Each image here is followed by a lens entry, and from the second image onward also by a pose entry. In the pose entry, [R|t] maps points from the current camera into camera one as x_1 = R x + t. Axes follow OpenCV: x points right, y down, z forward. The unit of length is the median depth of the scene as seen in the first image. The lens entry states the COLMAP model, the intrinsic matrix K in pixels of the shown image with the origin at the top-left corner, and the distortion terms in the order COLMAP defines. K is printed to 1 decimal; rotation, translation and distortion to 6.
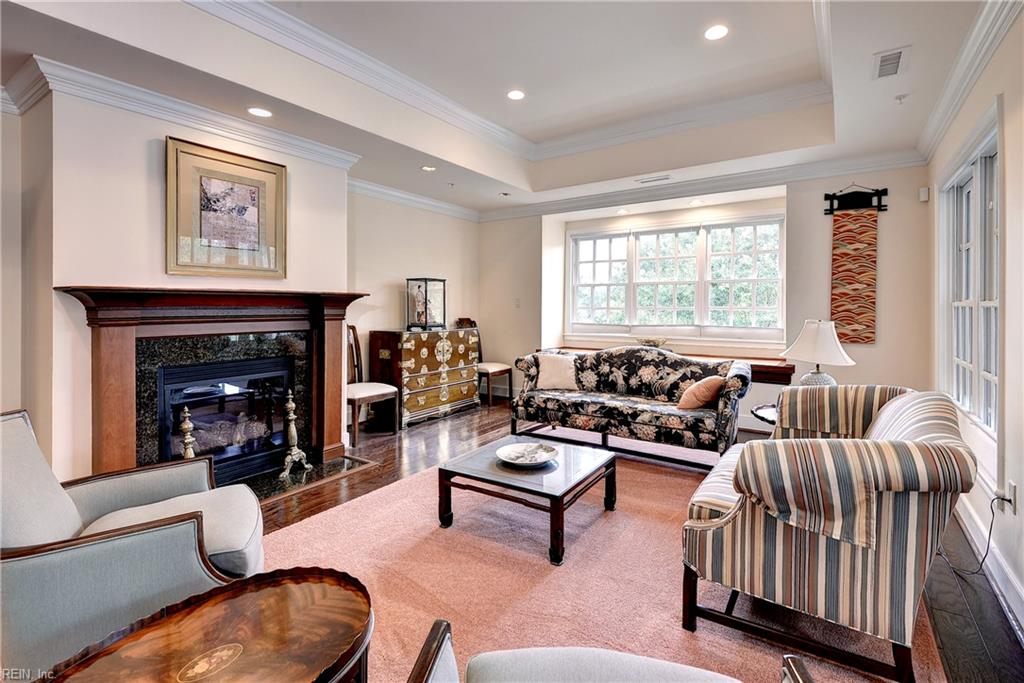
lens RADIAL K [[481.4, 0, 505.8], [0, 481.4, 308.7], [0, 0, 1]] dist [0.029510, -0.003354]
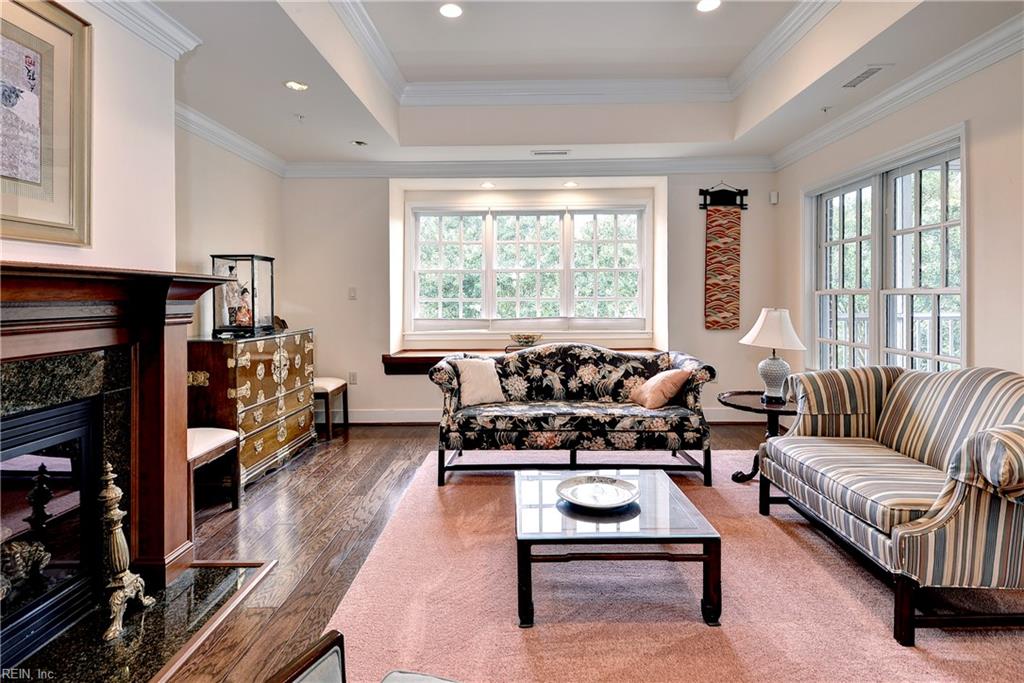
lens RADIAL K [[554.2, 0, 511.1], [0, 554.2, 300.4], [0, 0, 1]] dist [0.028382, -0.010406]
pose [[0.831869, -0.009498, 0.554891, -0.366576], [0.010101, 0.999947, 0.001973, -0.001241], [-0.554880, 0.003964, 0.831921, 0.234519]]
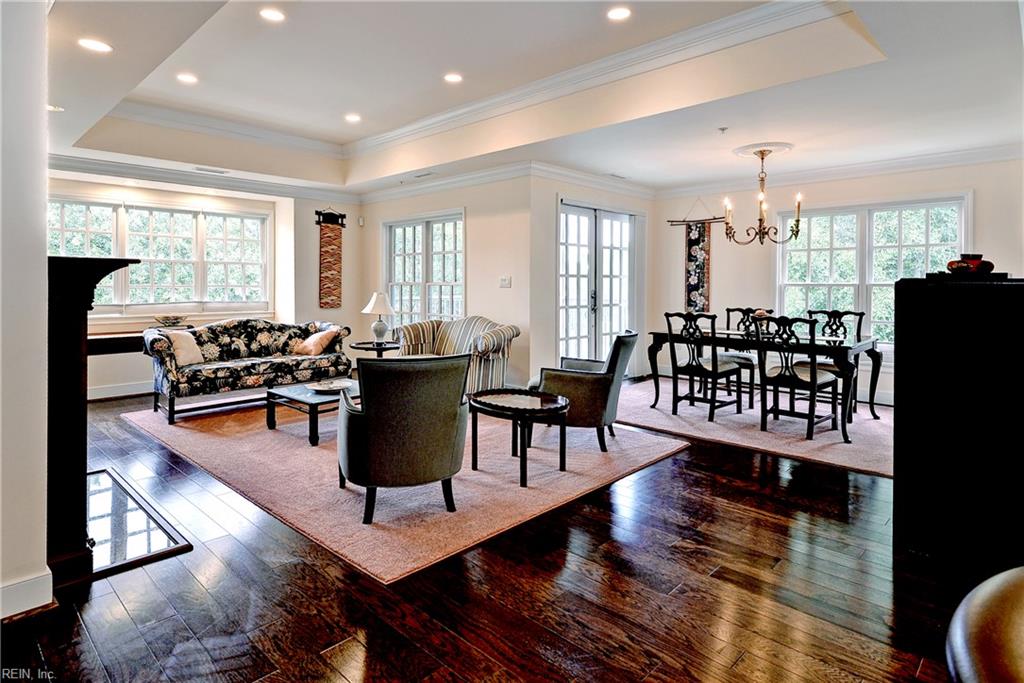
lens RADIAL K [[554.2, 0, 508.8], [0, 554.2, 310.8], [0, 0, 1]] dist [0.028382, -0.010406]
pose [[0.155413, -0.044880, 0.986830, -1.003043], [0.003158, 0.998985, 0.044936, 0.000408], [-0.987845, -0.003867, 0.155397, 0.143130]]
